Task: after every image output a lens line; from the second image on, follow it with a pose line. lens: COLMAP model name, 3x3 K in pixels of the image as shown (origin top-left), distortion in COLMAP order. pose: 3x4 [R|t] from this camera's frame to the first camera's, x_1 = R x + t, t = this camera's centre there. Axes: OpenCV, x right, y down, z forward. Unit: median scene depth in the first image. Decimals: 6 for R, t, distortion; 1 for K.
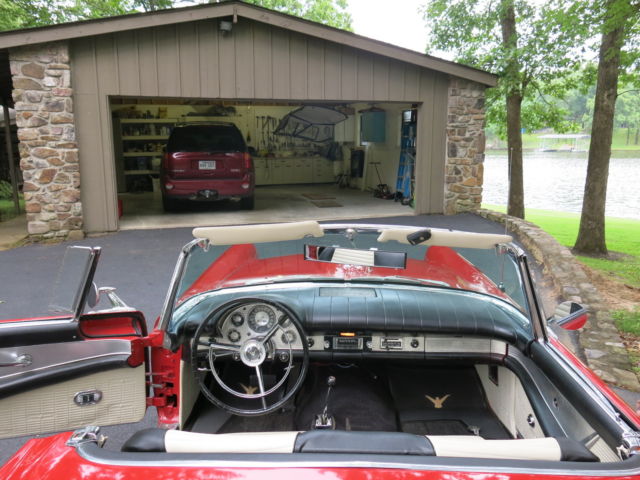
lens RADIAL K [[536.9, 0, 316.8], [0, 536.9, 239.9], [0, 0, 1]] dist [-0.007382, -0.006105]
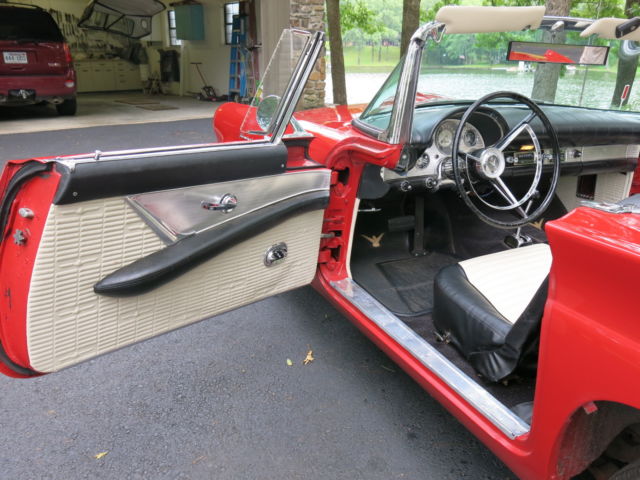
lens RADIAL K [[536.1, 0, 320.0], [0, 536.1, 240.0], [0, 0, 1]] dist [-0.016429, 0.007520]
pose [[0.906960, -0.131560, 0.400145, -0.169417], [0.072754, 0.984623, 0.158822, 0.040488], [-0.414887, -0.114933, 0.902585, 0.074214]]
